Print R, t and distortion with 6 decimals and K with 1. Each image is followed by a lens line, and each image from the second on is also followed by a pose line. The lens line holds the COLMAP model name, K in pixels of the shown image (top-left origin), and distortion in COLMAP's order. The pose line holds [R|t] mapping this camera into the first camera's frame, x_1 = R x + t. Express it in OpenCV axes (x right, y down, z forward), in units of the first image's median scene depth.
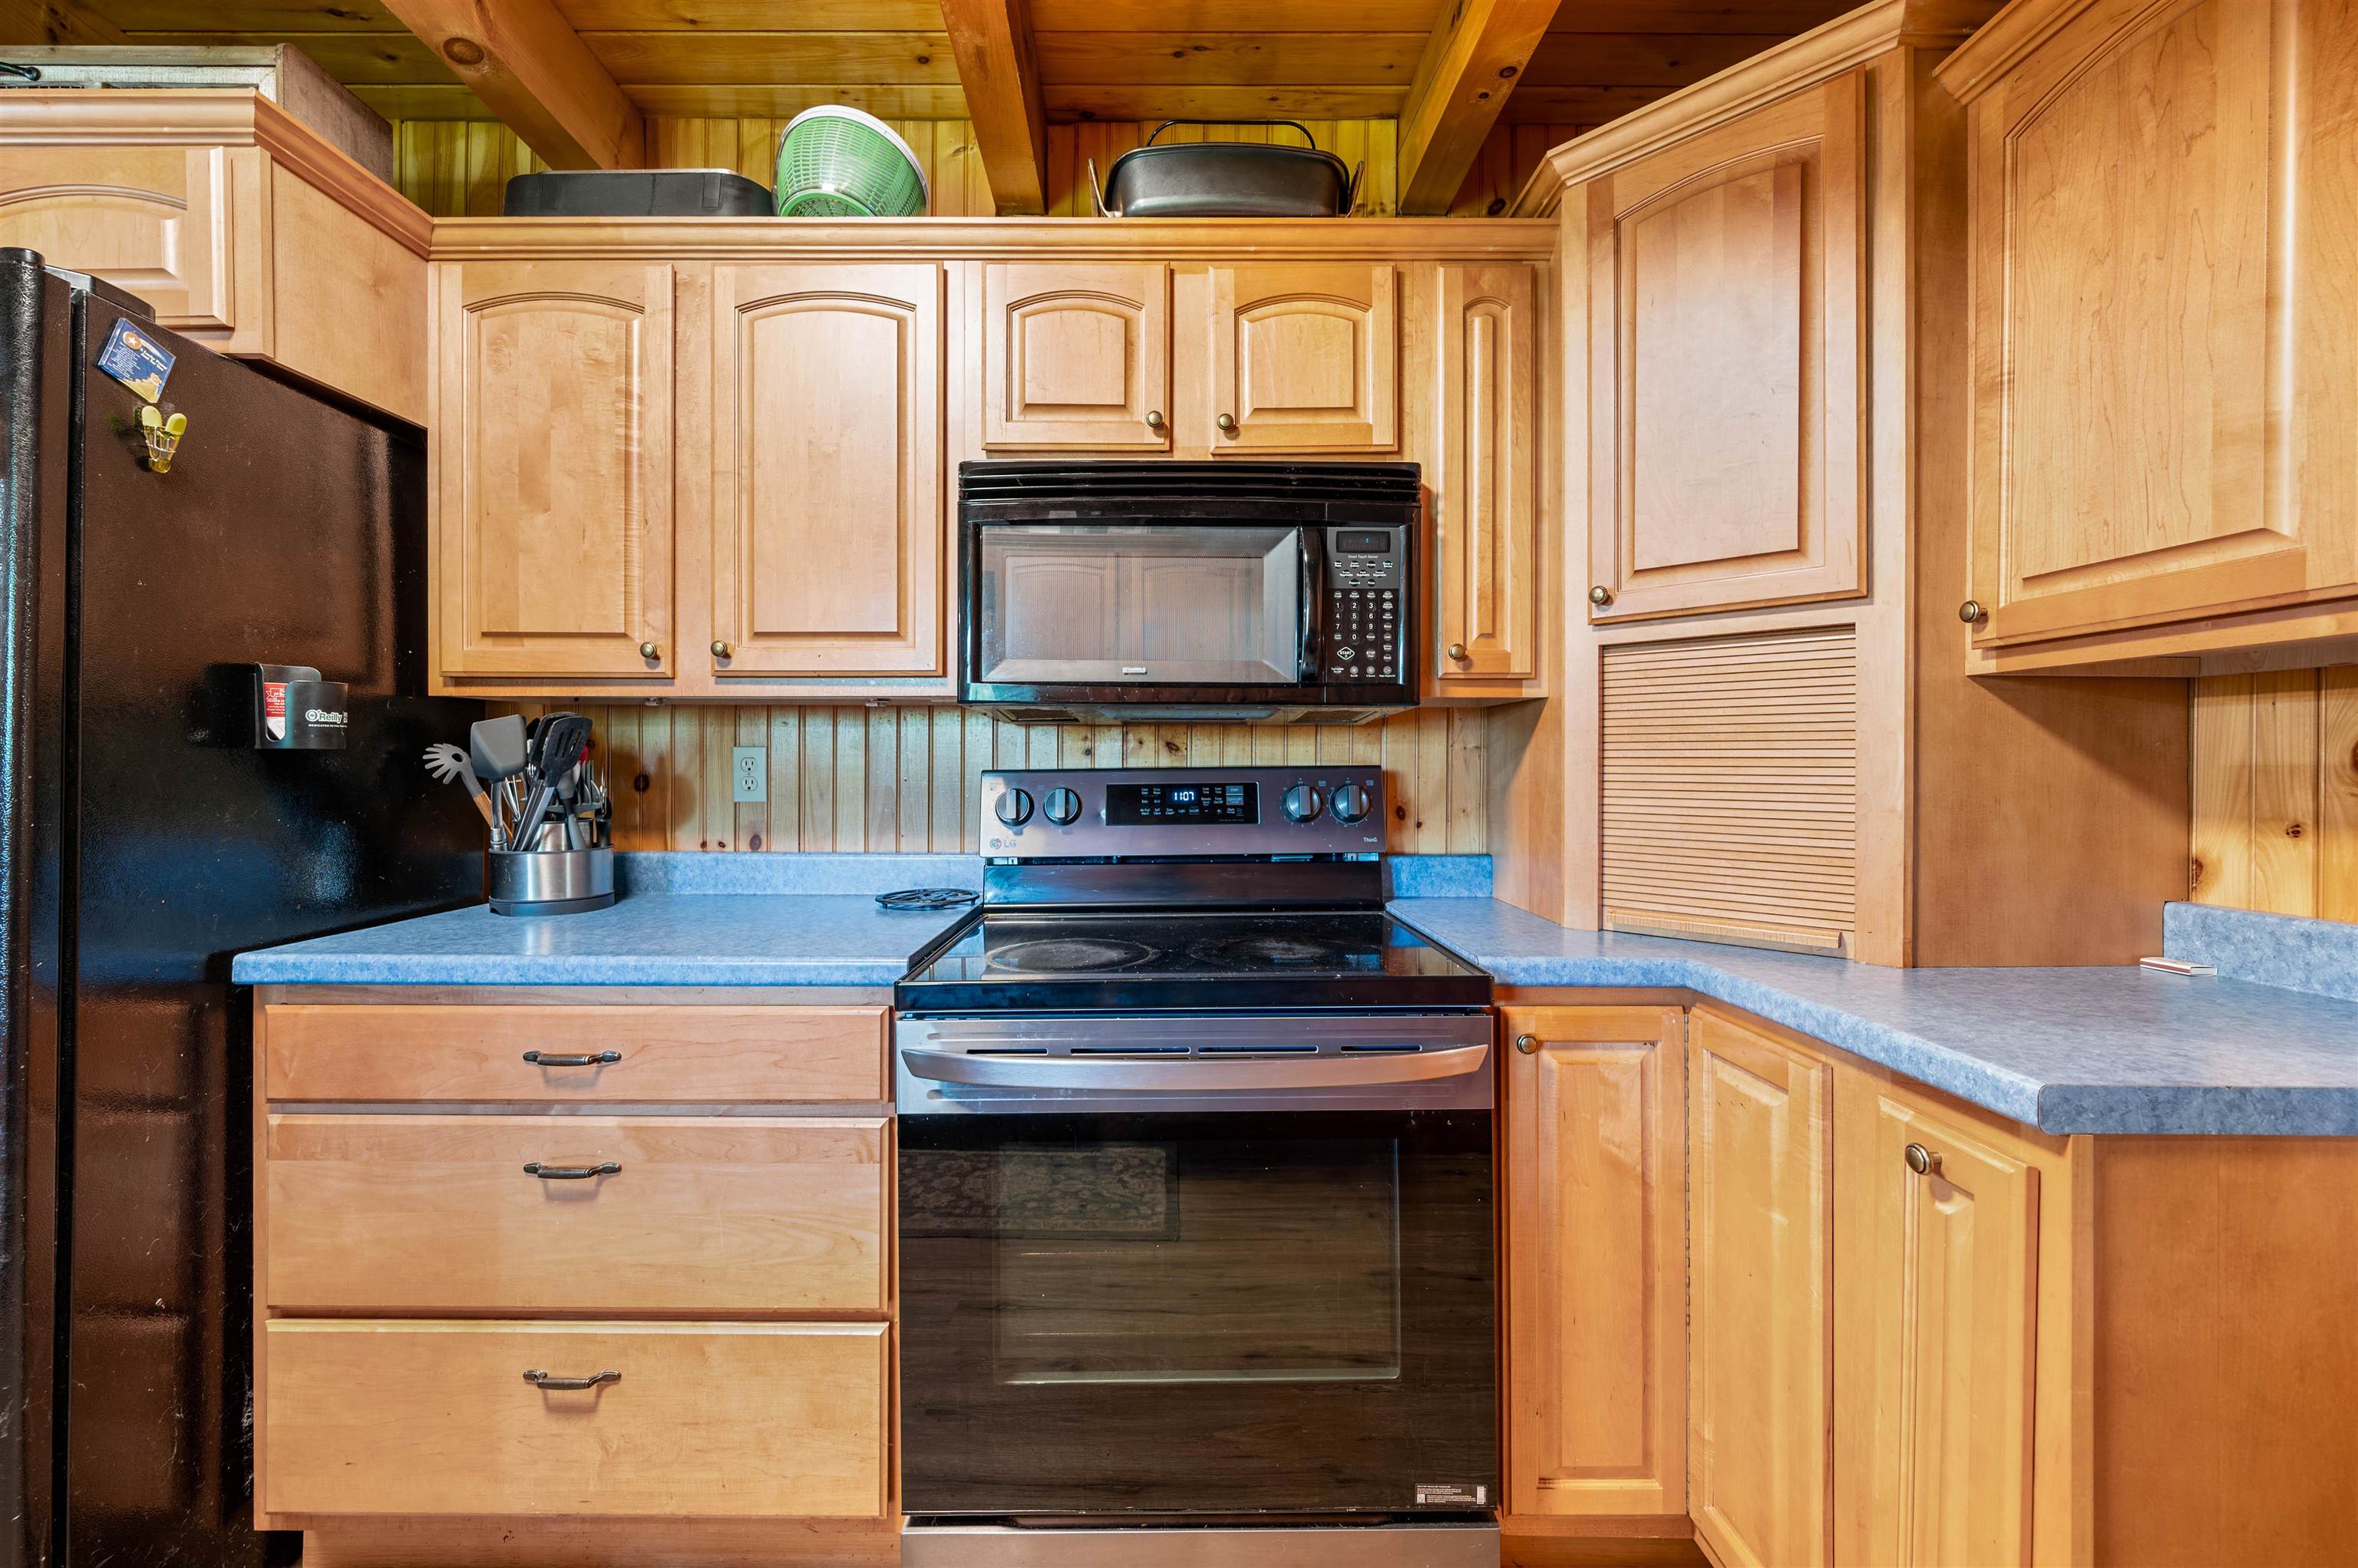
lens RADIAL K [[930.3, 0, 1172.0], [0, 930.3, 765.9], [0, 0, 1]] dist [-0.003181, 0.000882]
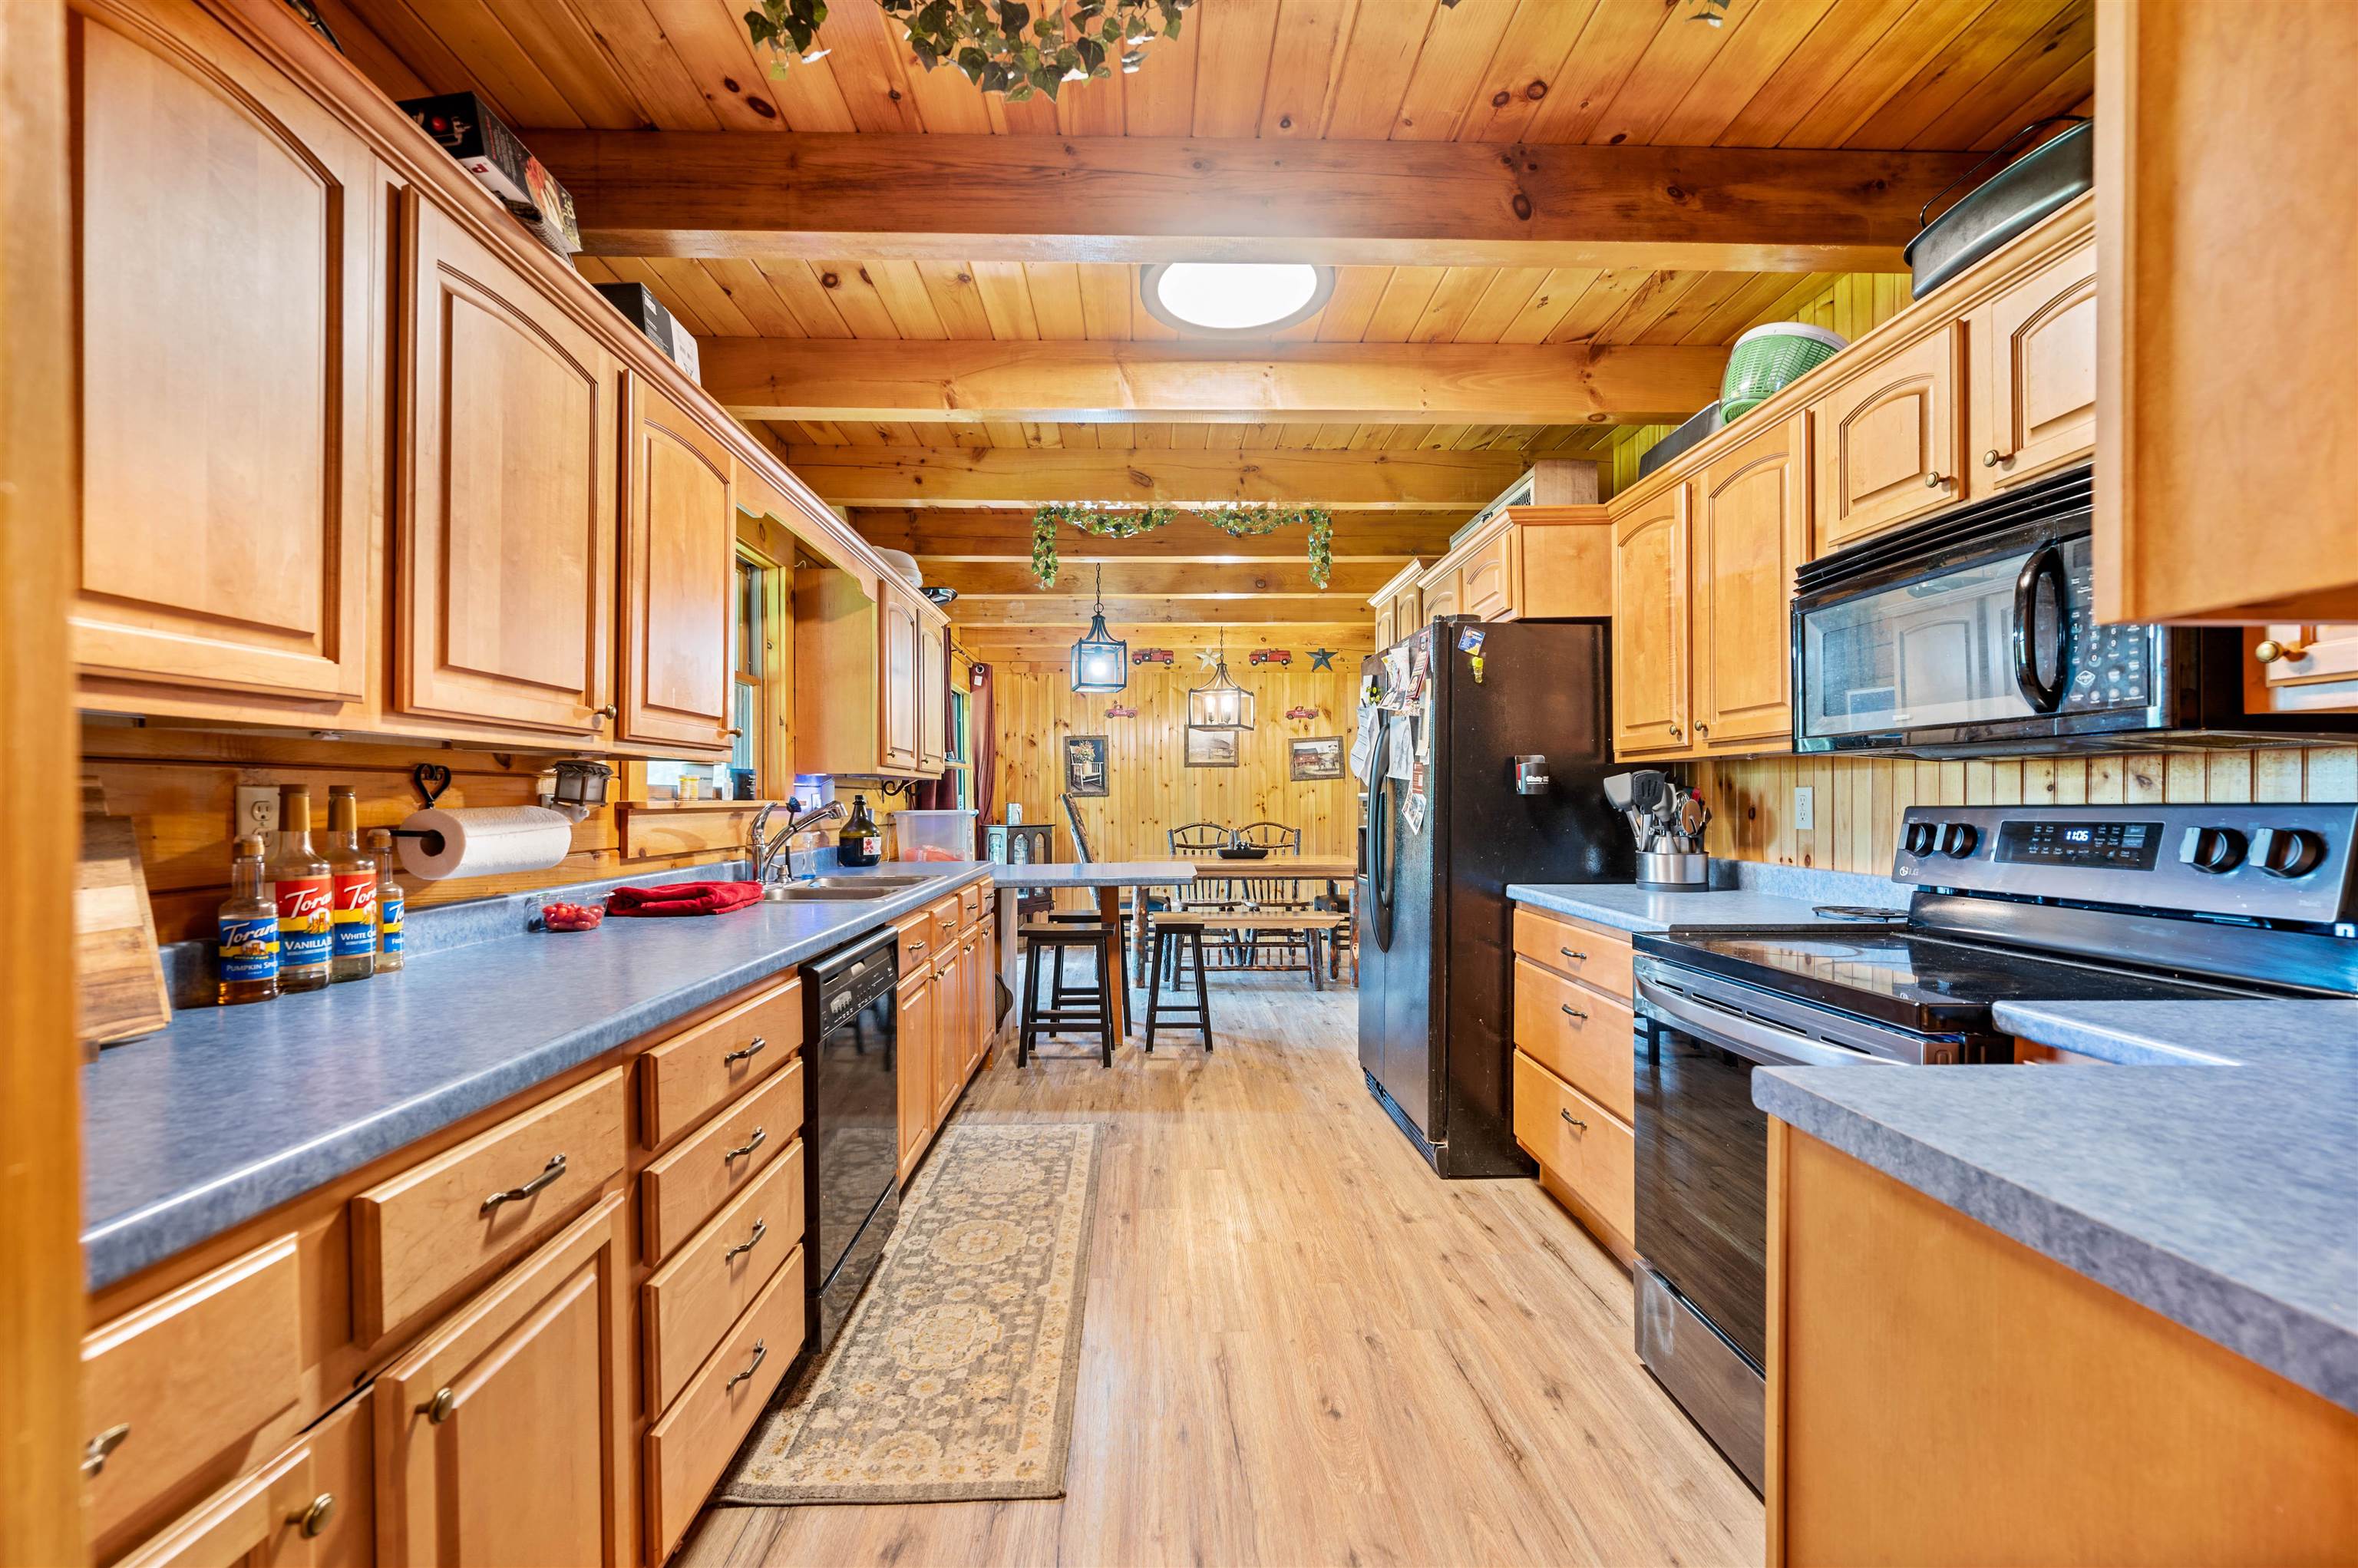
lens RADIAL K [[930.3, 0, 1162.5], [0, 930.3, 799.2], [0, 0, 1]] dist [-0.003181, 0.000882]
pose [[0.015917, -0.001175, -0.999873, 0.984315], [0.003238, 0.999994, -0.001124, -0.005683], [0.999868, -0.003220, 0.015920, 0.087824]]
